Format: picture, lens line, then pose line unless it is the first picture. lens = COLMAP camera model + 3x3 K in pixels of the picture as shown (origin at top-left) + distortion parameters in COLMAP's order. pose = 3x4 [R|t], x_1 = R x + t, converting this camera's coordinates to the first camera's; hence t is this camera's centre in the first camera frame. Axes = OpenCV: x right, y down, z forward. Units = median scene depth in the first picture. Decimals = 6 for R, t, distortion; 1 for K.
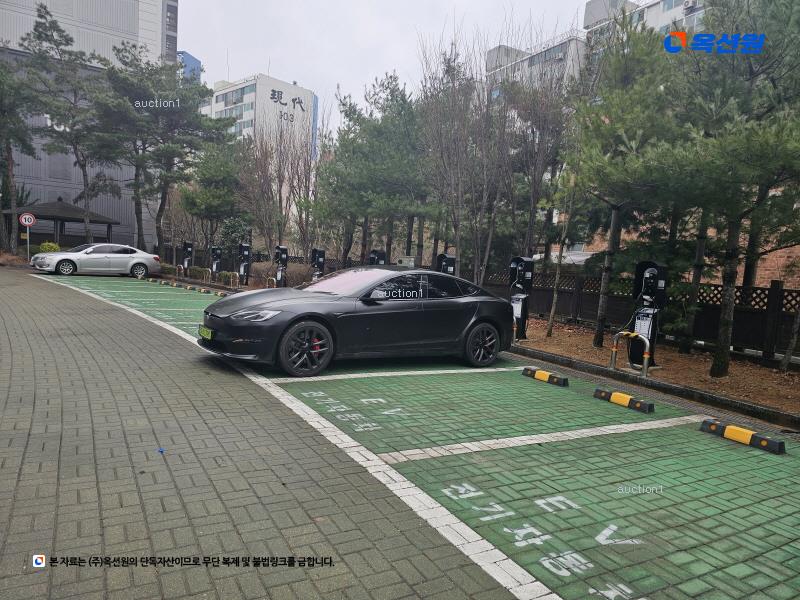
lens RADIAL K [[542.2, 0, 400.0], [0, 542.2, 300.0], [0, 0, 1]] dist [0.104905, -0.103587]
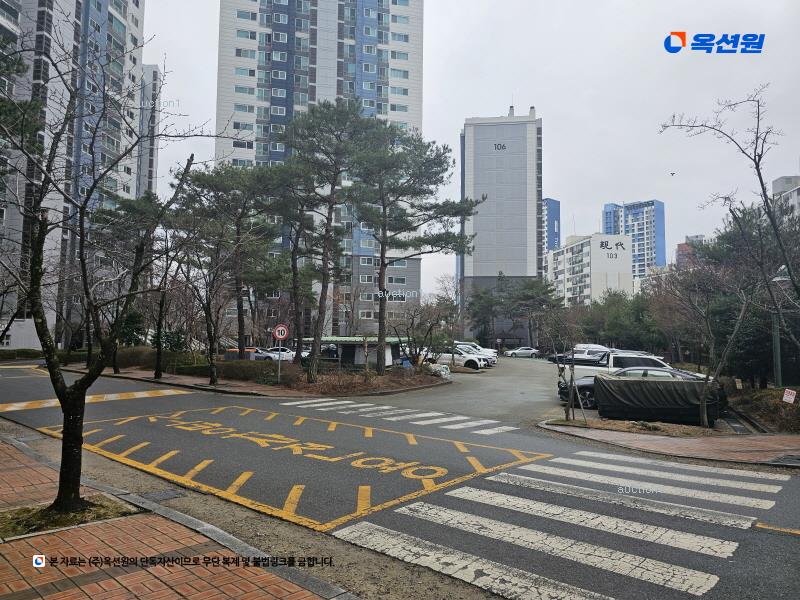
lens RADIAL K [[542.2, 0, 400.0], [0, 542.2, 300.0], [0, 0, 1]] dist [0.104905, -0.103587]
pose [[0.794396, -0.102369, -0.598712, 0.622895], [0.000676, 0.985844, -0.167665, 0.119811], [0.607400, 0.132788, 0.783219, -1.475614]]
